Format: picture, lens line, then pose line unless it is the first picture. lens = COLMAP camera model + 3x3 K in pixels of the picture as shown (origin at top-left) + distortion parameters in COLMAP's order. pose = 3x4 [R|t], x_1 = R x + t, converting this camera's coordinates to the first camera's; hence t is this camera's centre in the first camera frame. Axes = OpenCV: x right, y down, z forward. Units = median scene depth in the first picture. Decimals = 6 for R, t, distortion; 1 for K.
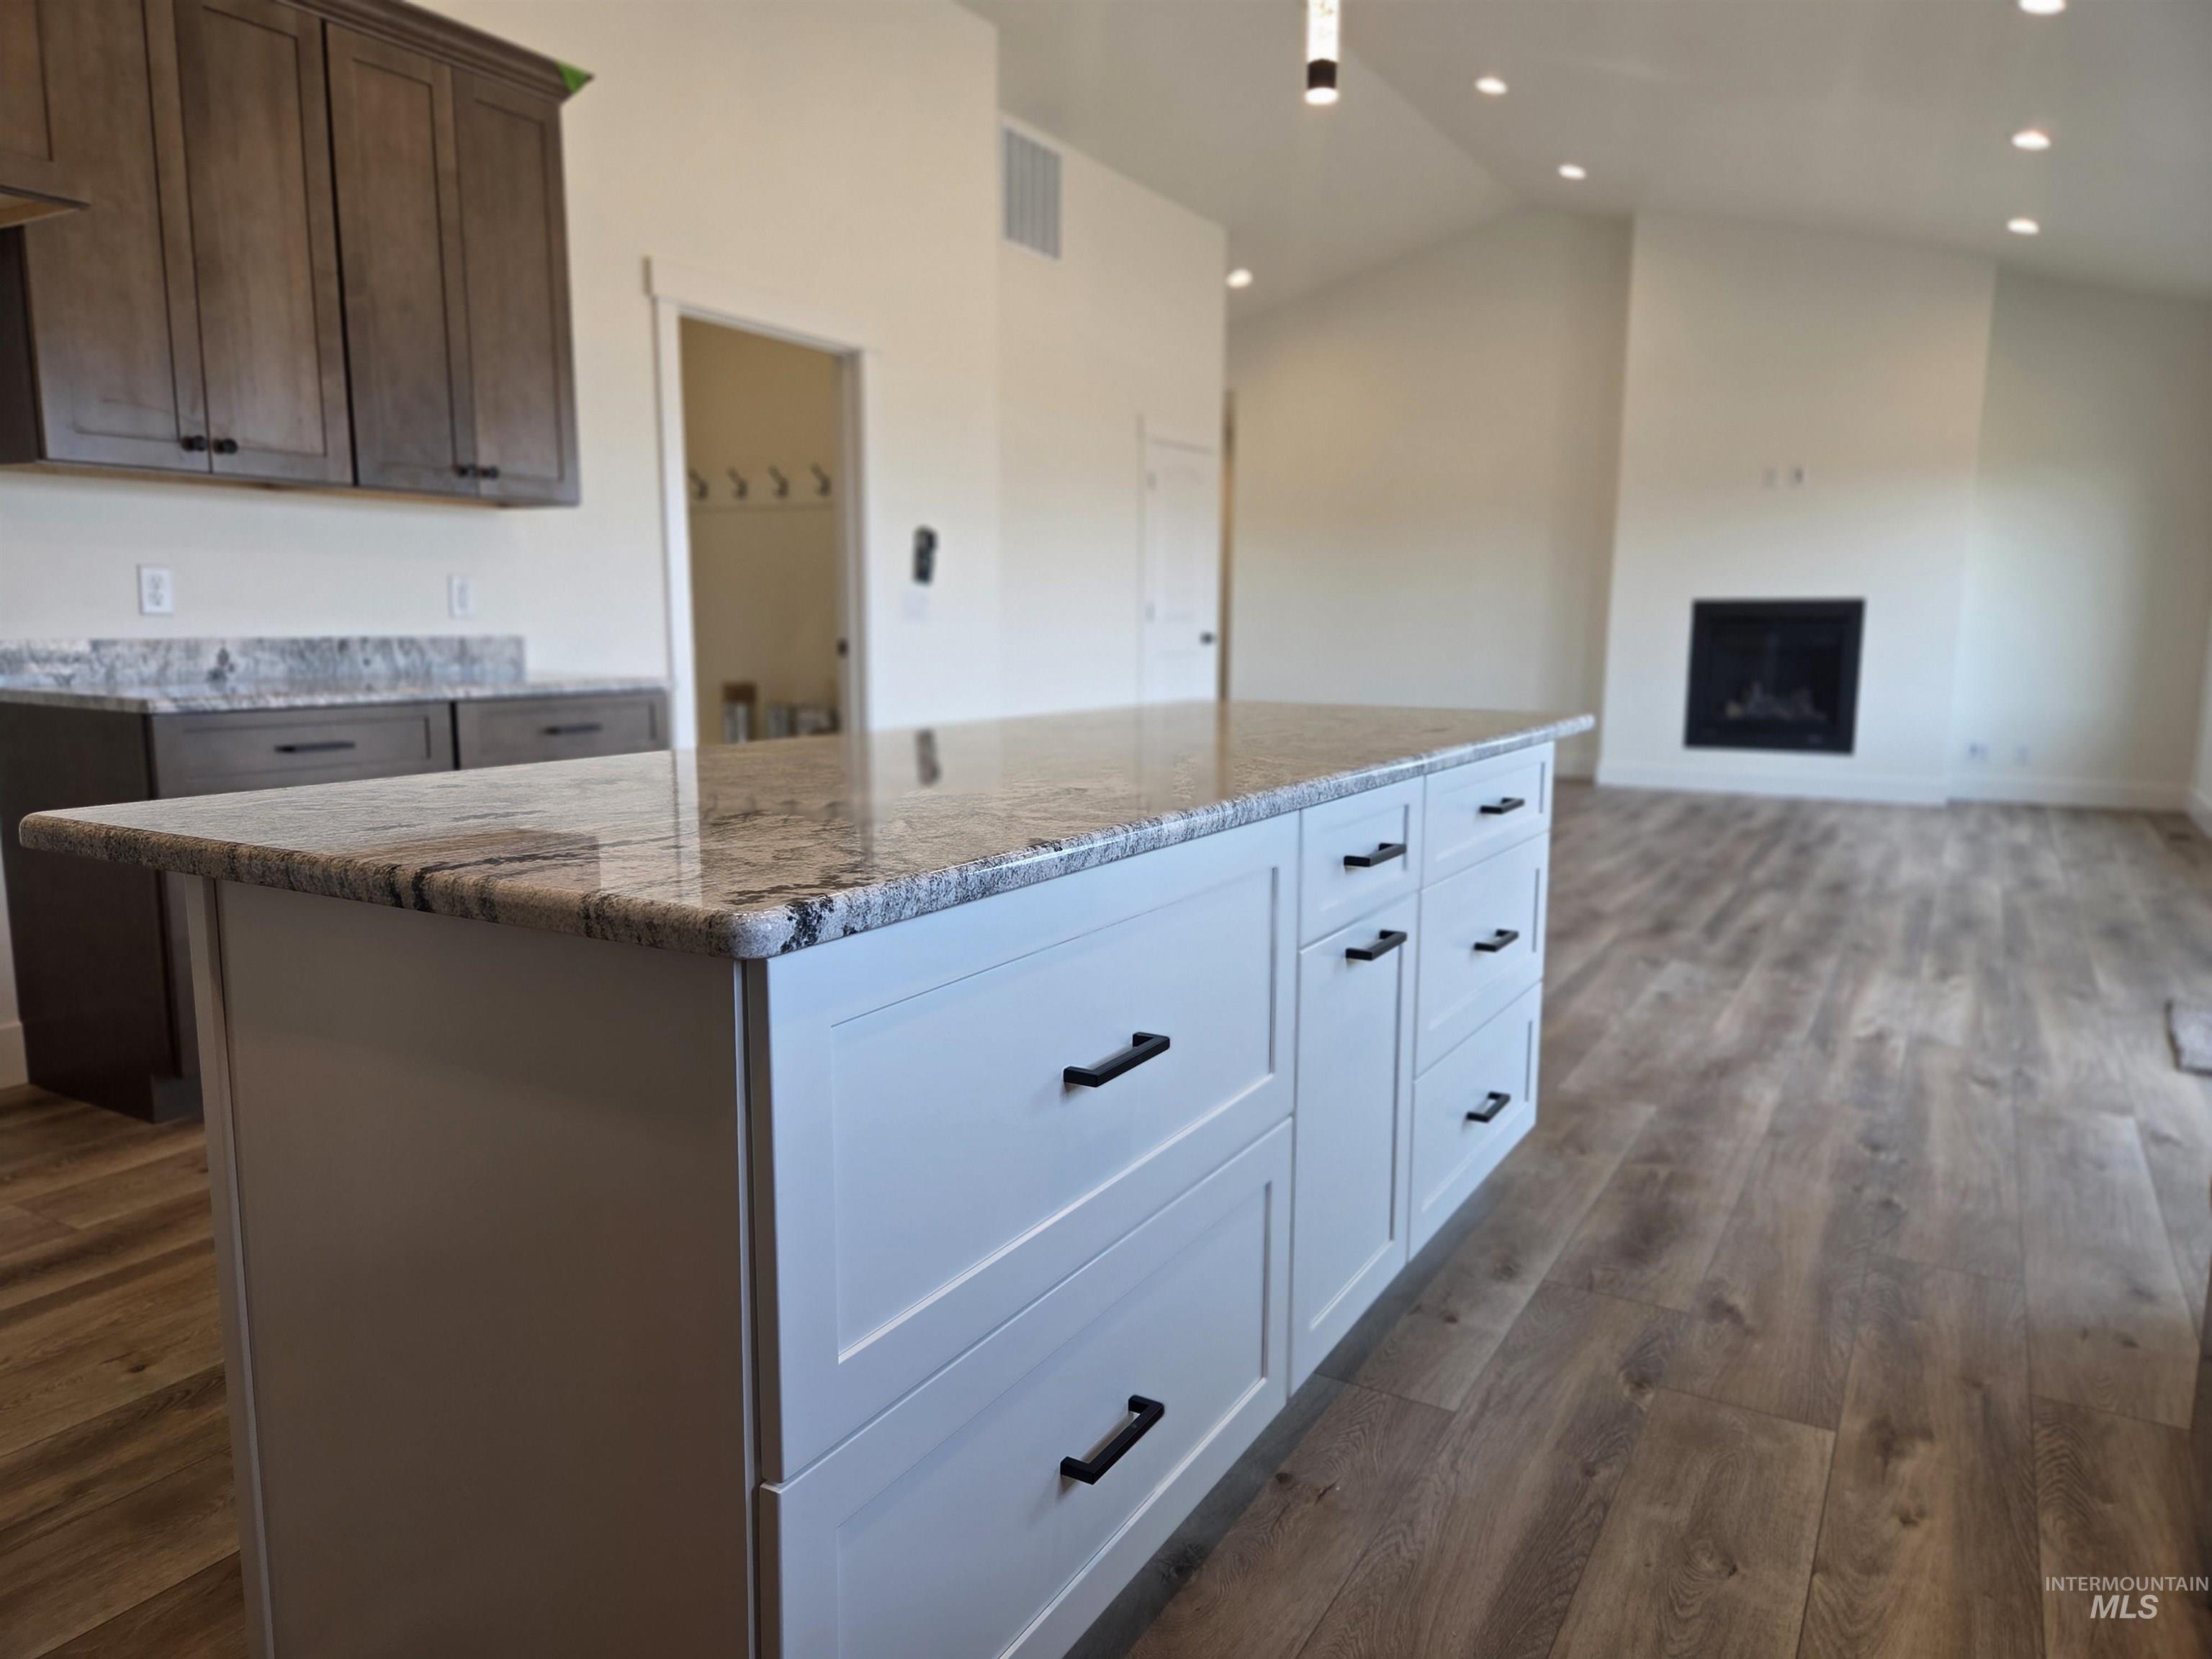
lens RADIAL K [[1480.9, 0, 1116.8], [0, 1480.9, 830.0], [0, 0, 1]] dist [0.074520, -0.064834]
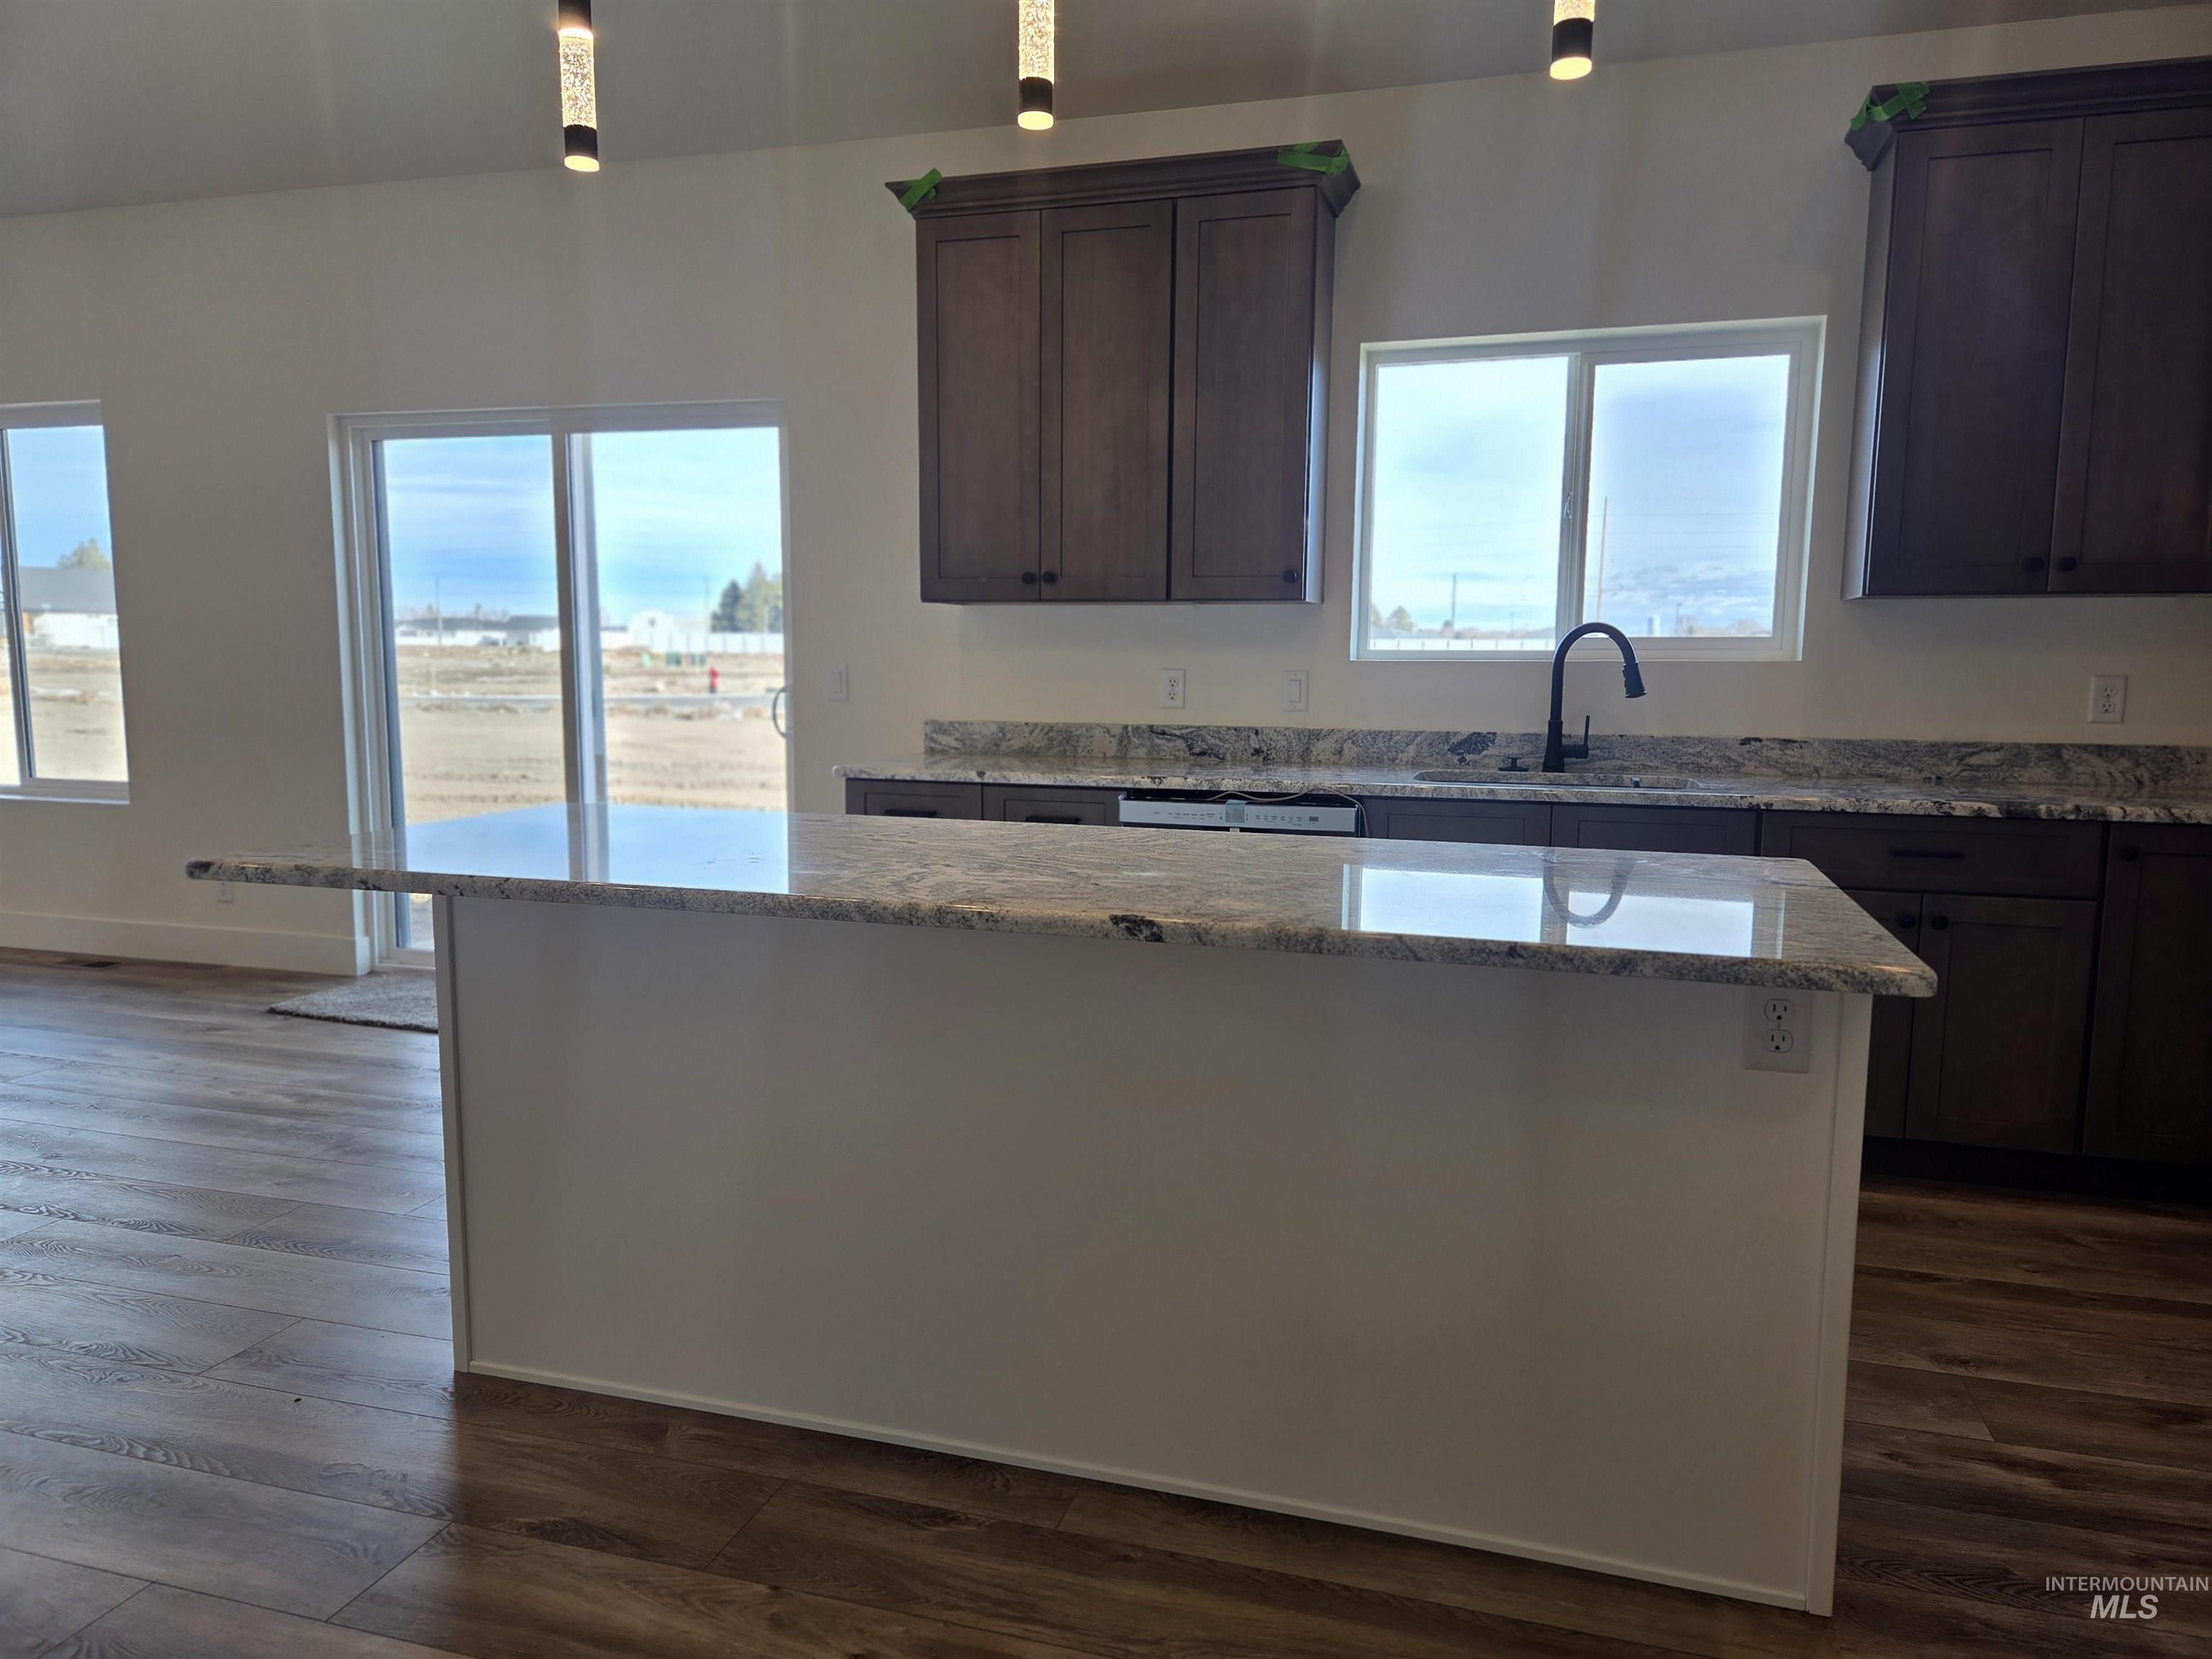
lens RADIAL K [[1477.6, 0, 1104.2], [0, 1477.6, 840.1], [0, 0, 1]] dist [0.072993, -0.059640]
pose [[-0.222972, -0.135142, 0.965412, -0.669712], [0.130002, 0.977376, 0.166842, -0.152753], [-0.966117, 0.162707, -0.200359, 0.727170]]
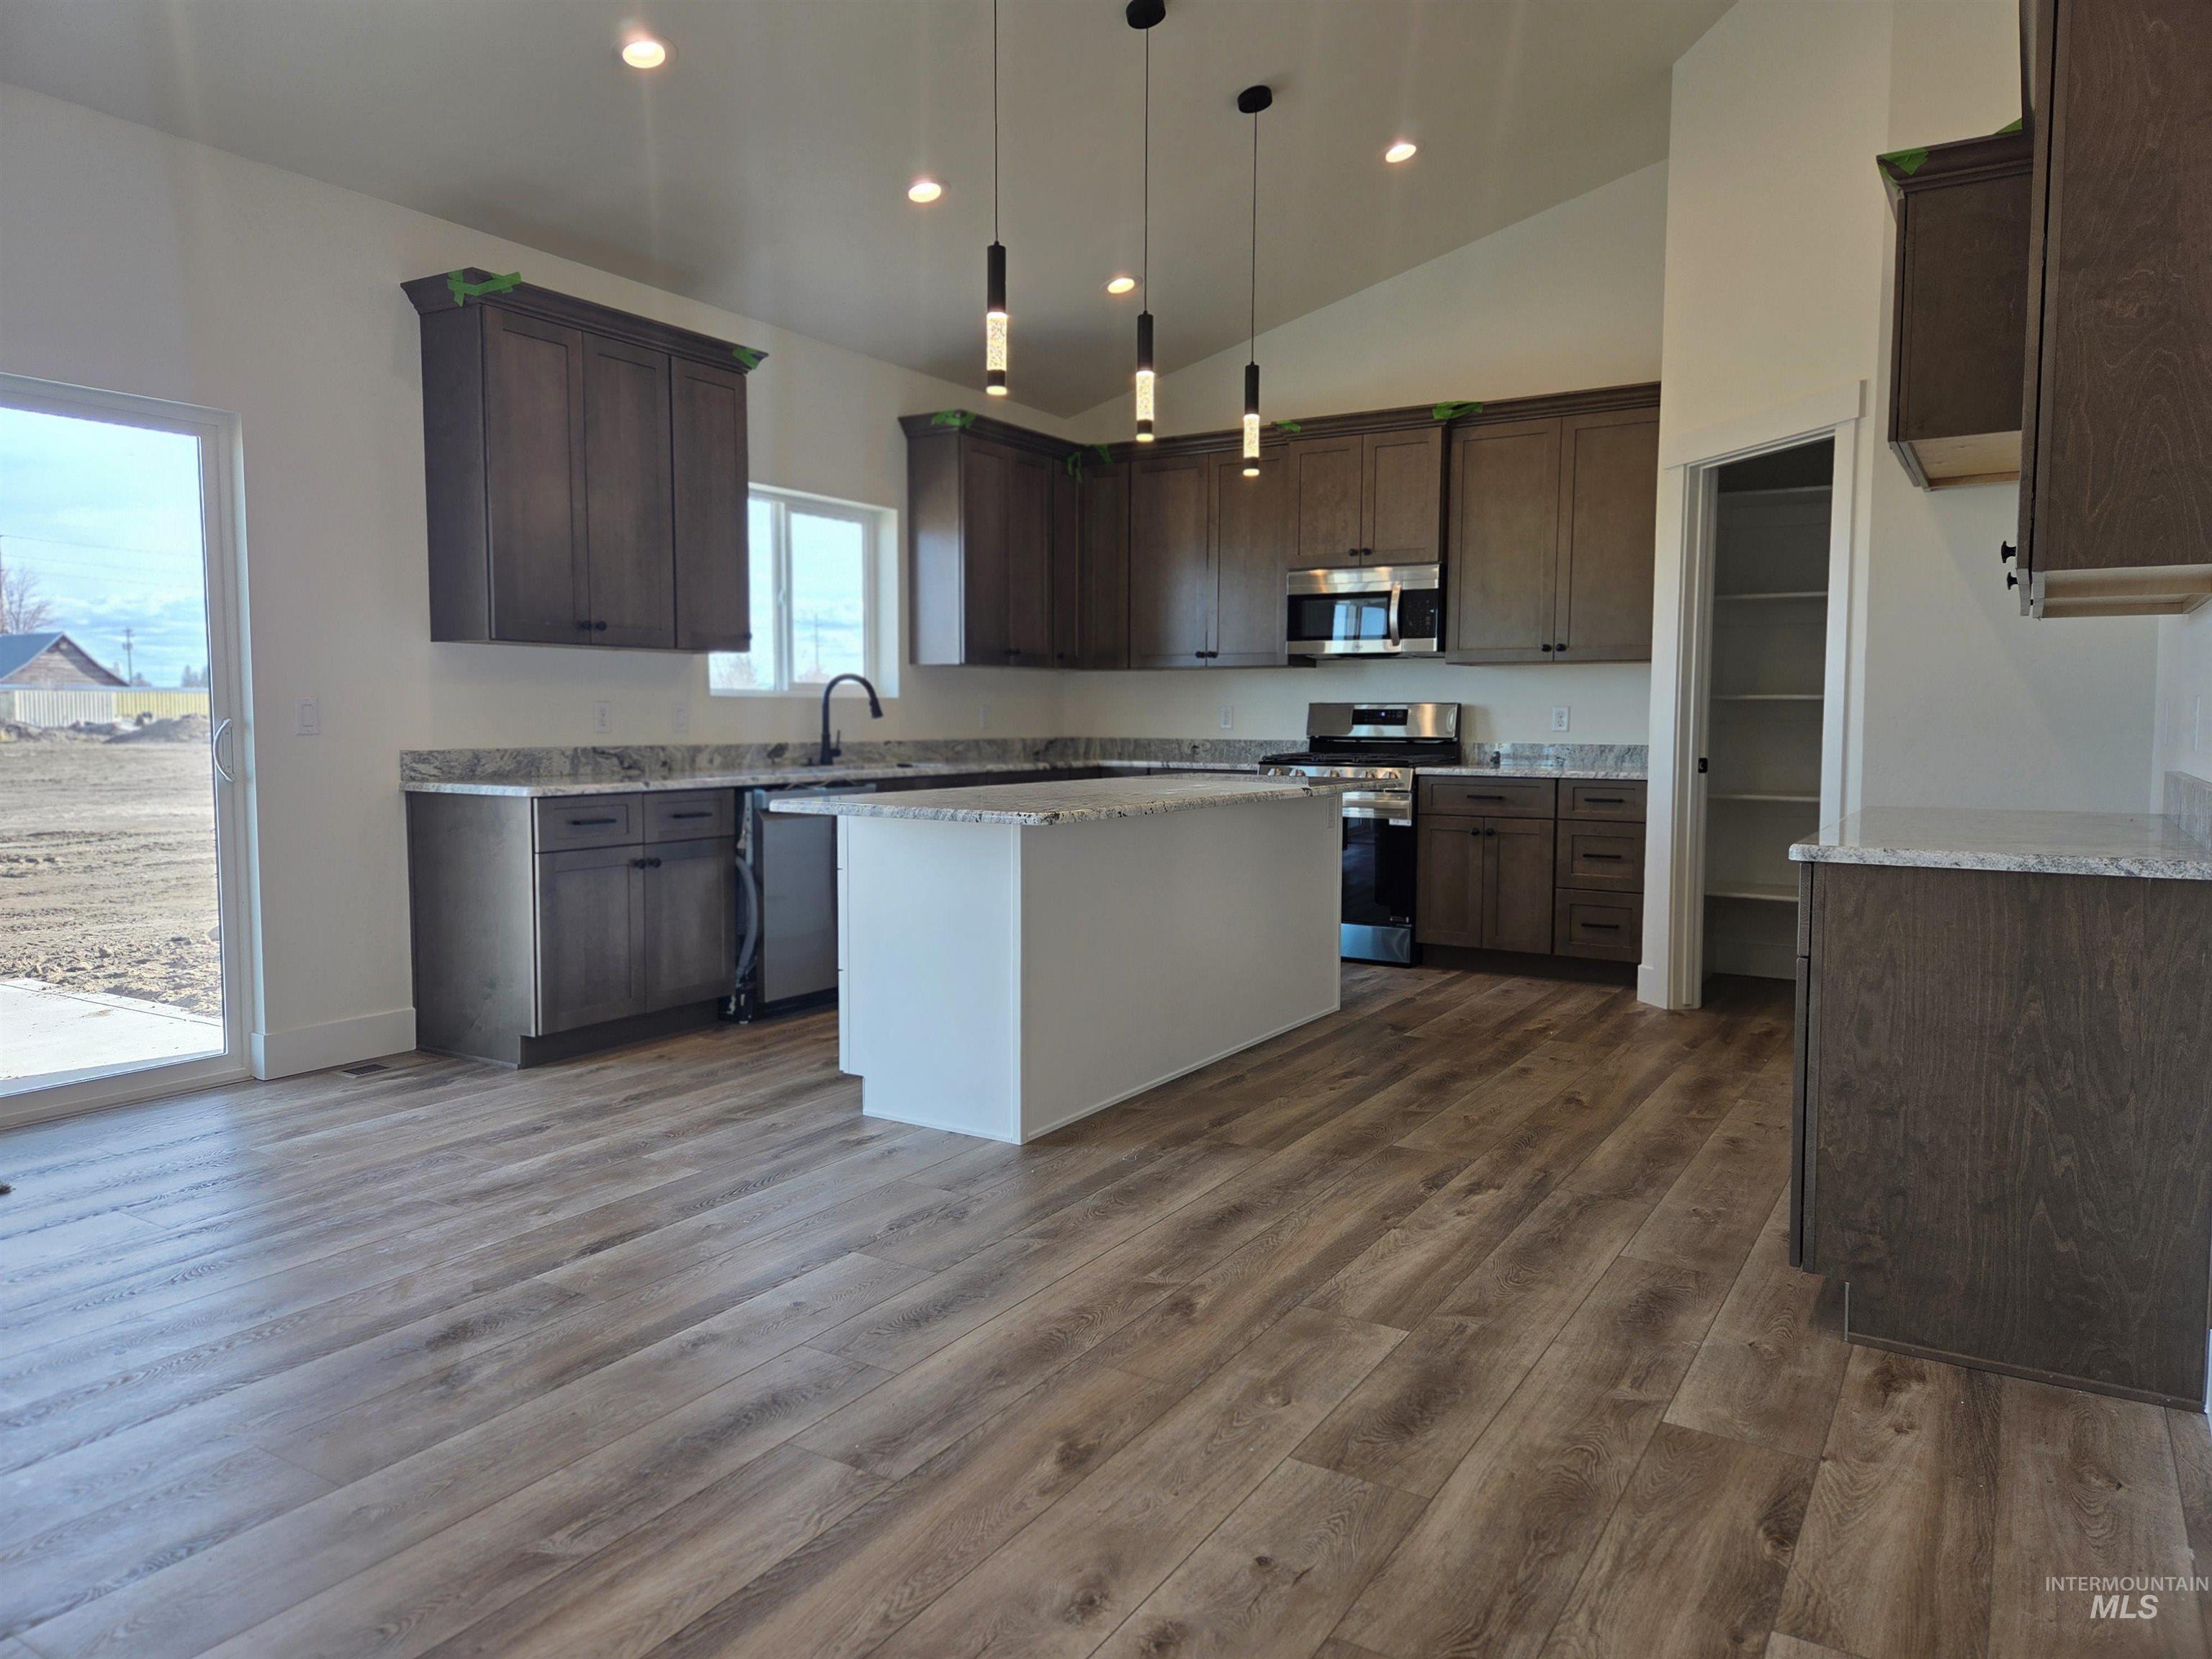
lens RADIAL K [[1474.0, 0, 1106.0], [0, 1474.0, 829.5], [0, 0, 1]] dist [0.074388, -0.066956]
pose [[-0.999349, -0.014308, 0.033111, -0.023713], [-0.006673, 0.975449, 0.220122, -0.297488], [-0.035448, 0.219758, -0.974910, 1.961168]]
